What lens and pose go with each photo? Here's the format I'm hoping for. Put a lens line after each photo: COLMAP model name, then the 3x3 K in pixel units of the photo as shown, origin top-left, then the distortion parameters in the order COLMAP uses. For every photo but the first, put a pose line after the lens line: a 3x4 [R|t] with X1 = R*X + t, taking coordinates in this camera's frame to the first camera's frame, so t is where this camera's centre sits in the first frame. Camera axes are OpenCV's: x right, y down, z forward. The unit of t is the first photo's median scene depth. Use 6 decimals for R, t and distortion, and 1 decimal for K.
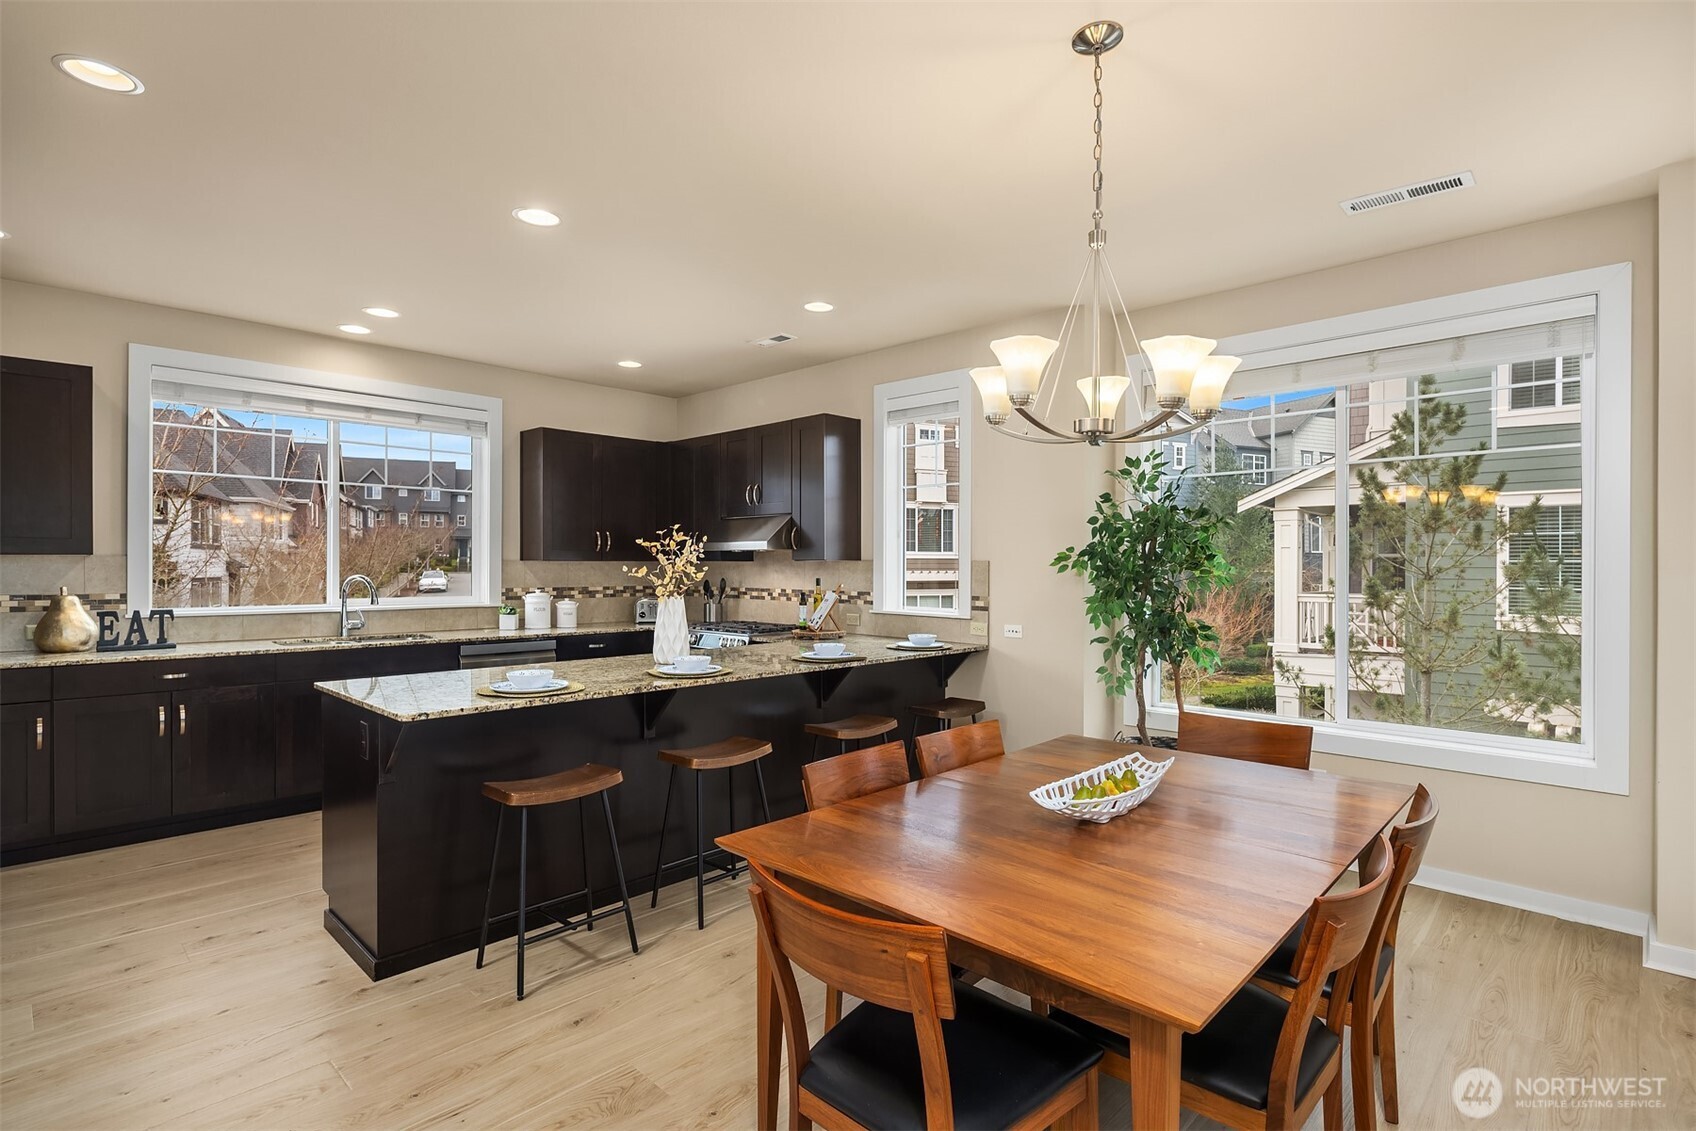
lens RADIAL K [[823.7, 0, 842.1], [0, 823.7, 580.2], [0, 0, 1]] dist [0.004679, -0.003207]
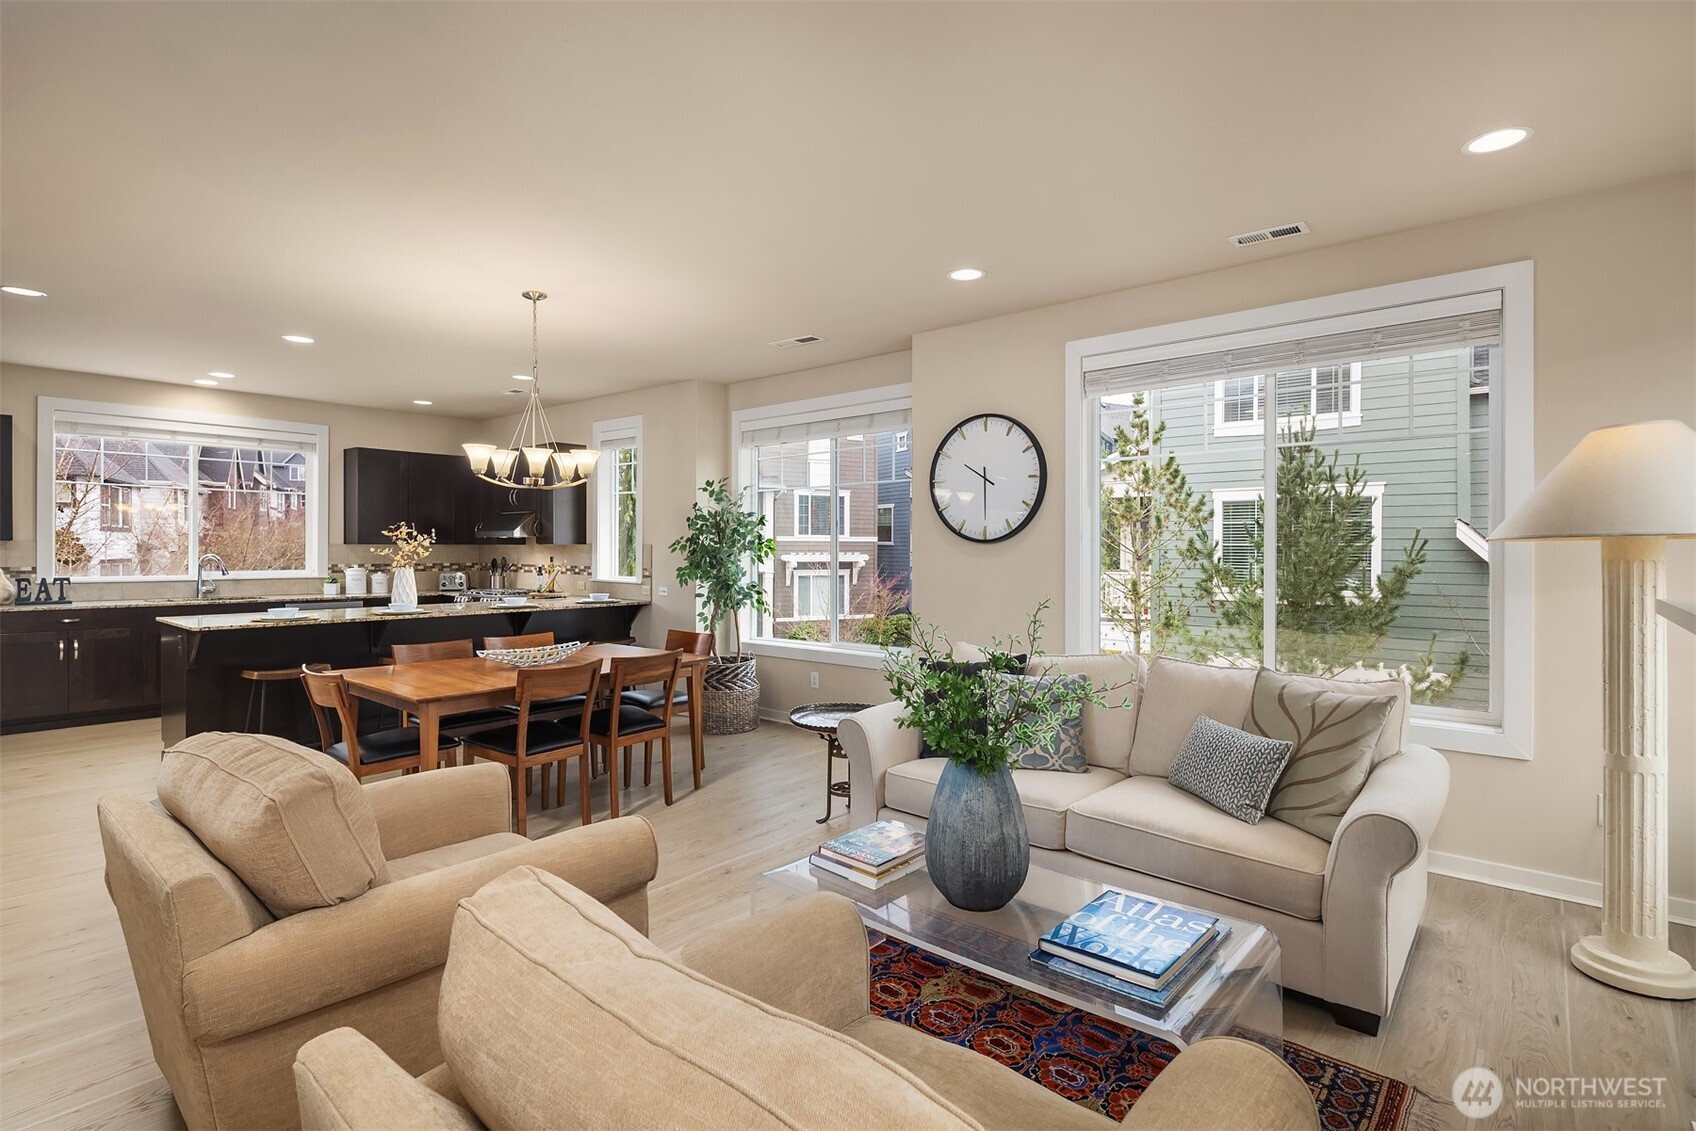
lens RADIAL K [[823.7, 0, 844.3], [0, 823.7, 560.8], [0, 0, 1]] dist [0.004679, -0.003207]
pose [[0.997940, -0.000219, 0.064150, 0.386397], [0.000389, 0.999996, -0.002634, 0.008820], [-0.064149, 0.002654, 0.997937, -0.455166]]
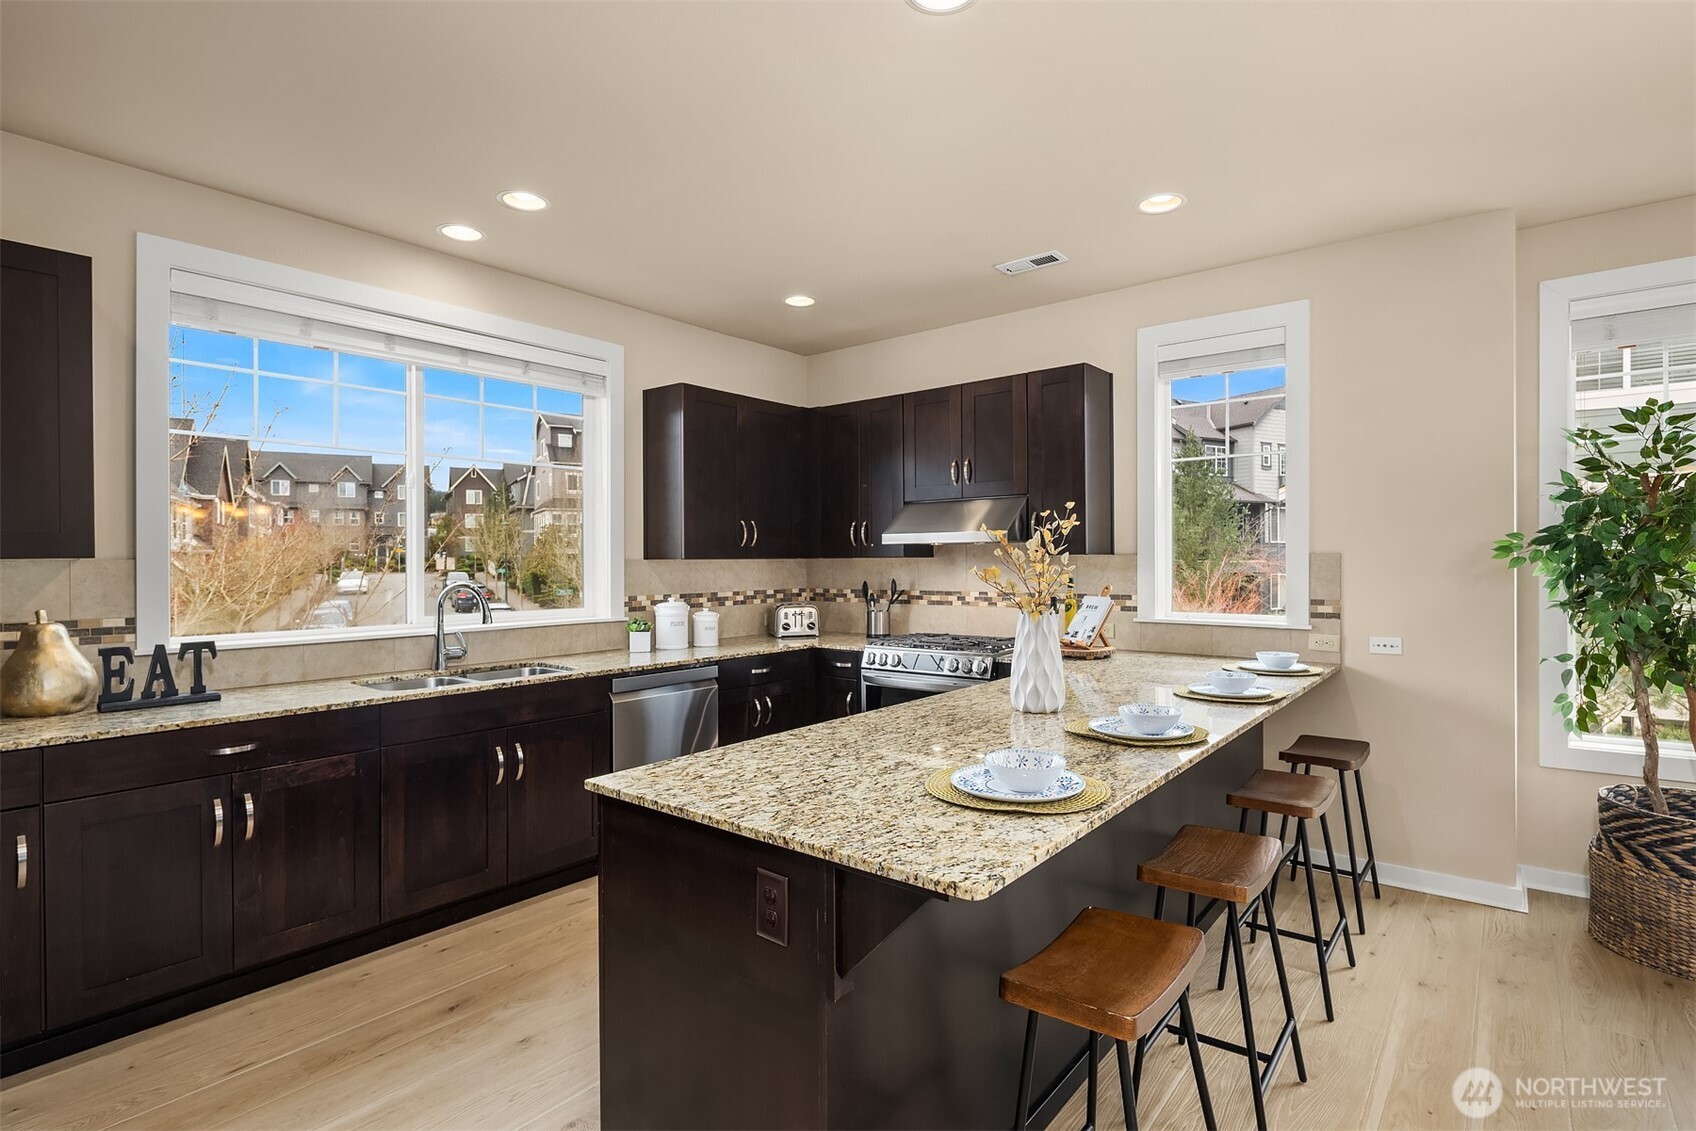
lens RADIAL K [[823.7, 0, 844.1], [0, 823.7, 571.3], [0, 0, 1]] dist [0.004679, -0.003207]
pose [[0.996083, -0.012646, 0.087513, -0.308462], [0.013061, 0.999906, -0.004175, -0.008364], [-0.087452, 0.005302, 0.996155, 0.254995]]
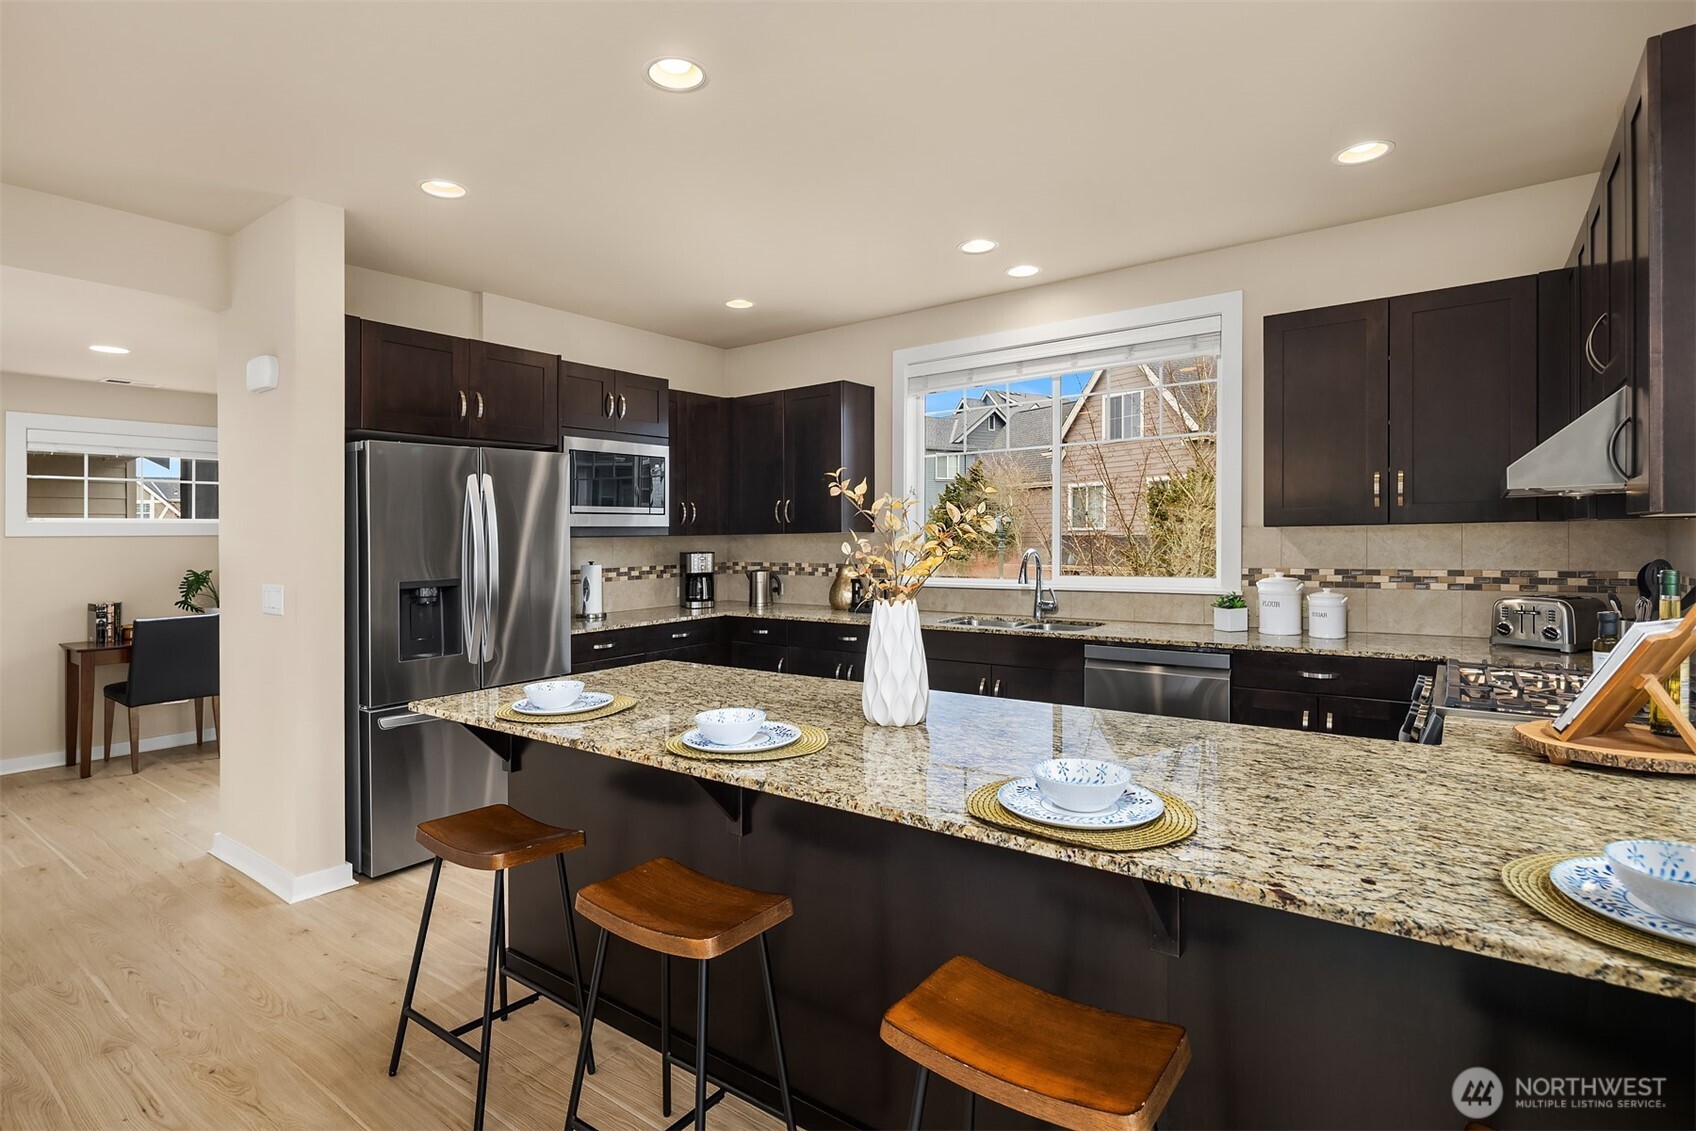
lens RADIAL K [[823.7, 0, 853.3], [0, 823.7, 551.8], [0, 0, 1]] dist [0.004679, -0.003207]
pose [[0.132014, 0.011808, -0.991178, 0.237590], [0.000963, 0.999927, 0.012040, -0.013319], [0.991247, -0.002544, 0.131993, 0.661282]]
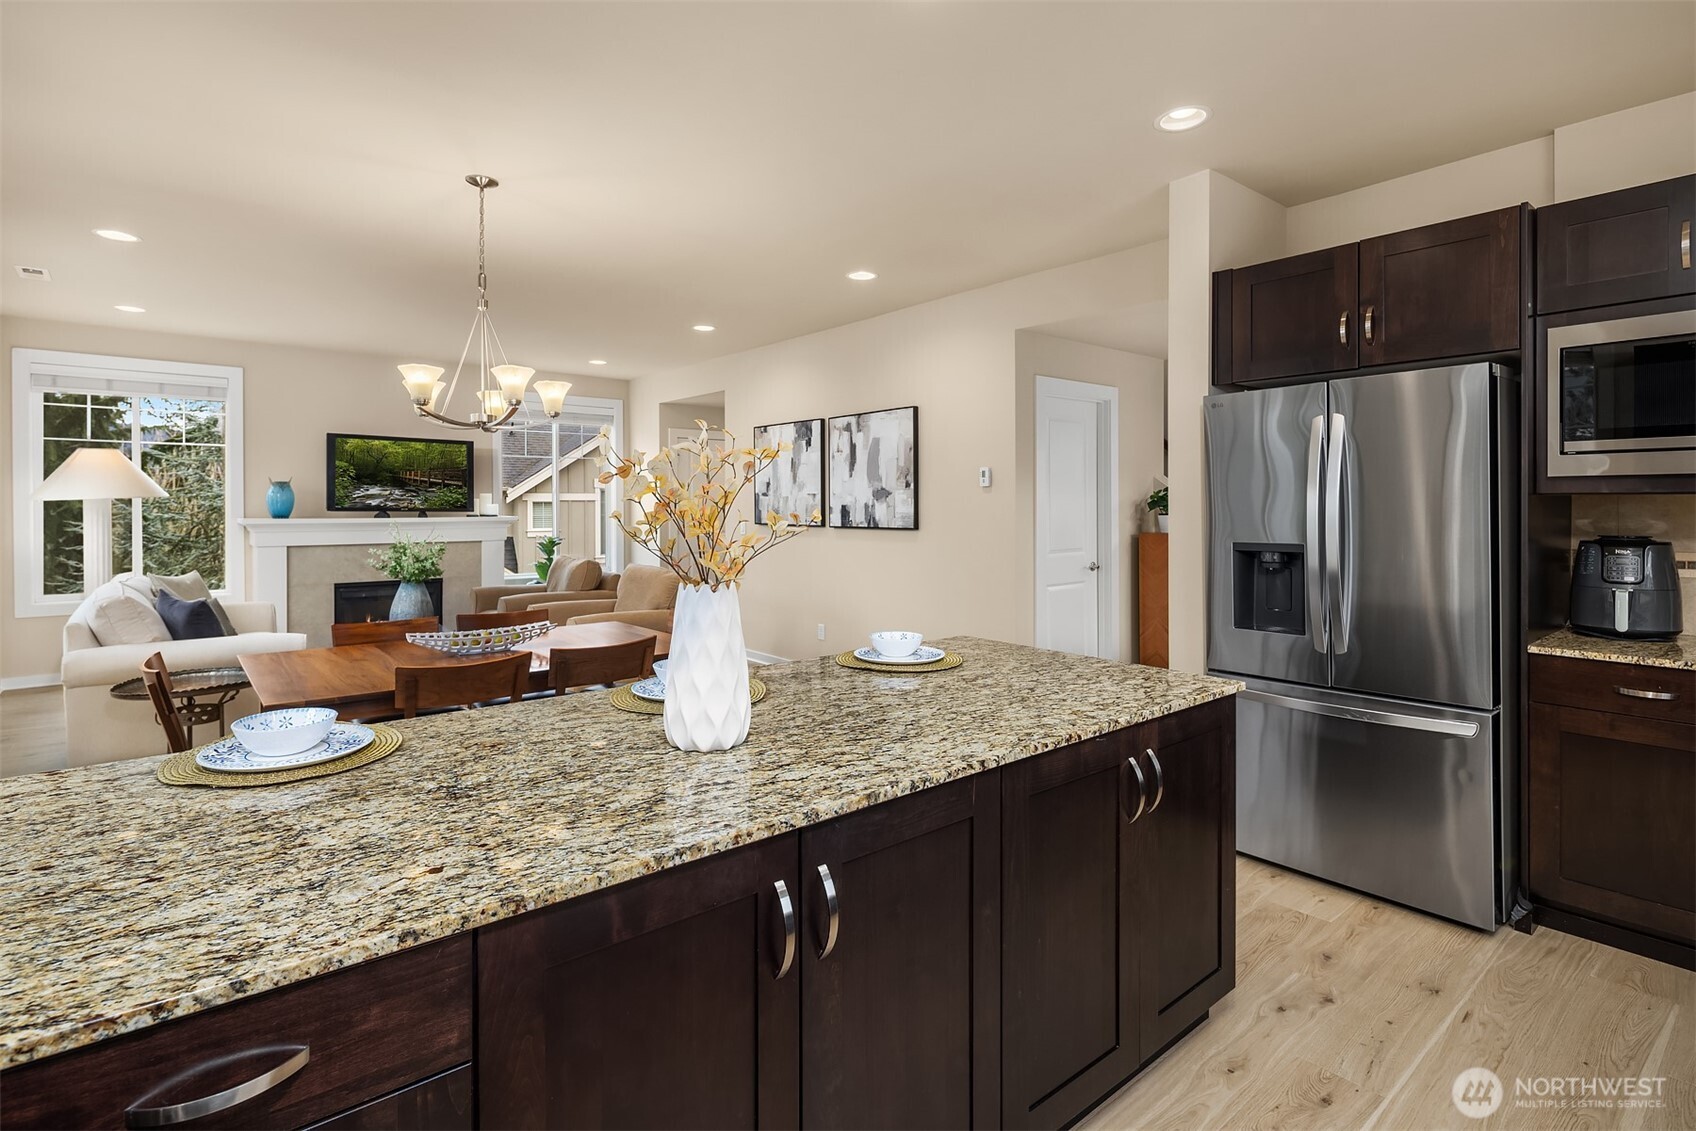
lens RADIAL K [[823.7, 0, 830.8], [0, 823.7, 511.4], [0, 0, 1]] dist [0.004679, -0.003207]
pose [[-0.992515, -0.004407, 0.122045, -0.230071], [-0.001317, 0.999677, 0.025385, -0.019202], [-0.122117, 0.025034, -0.992200, 1.022581]]
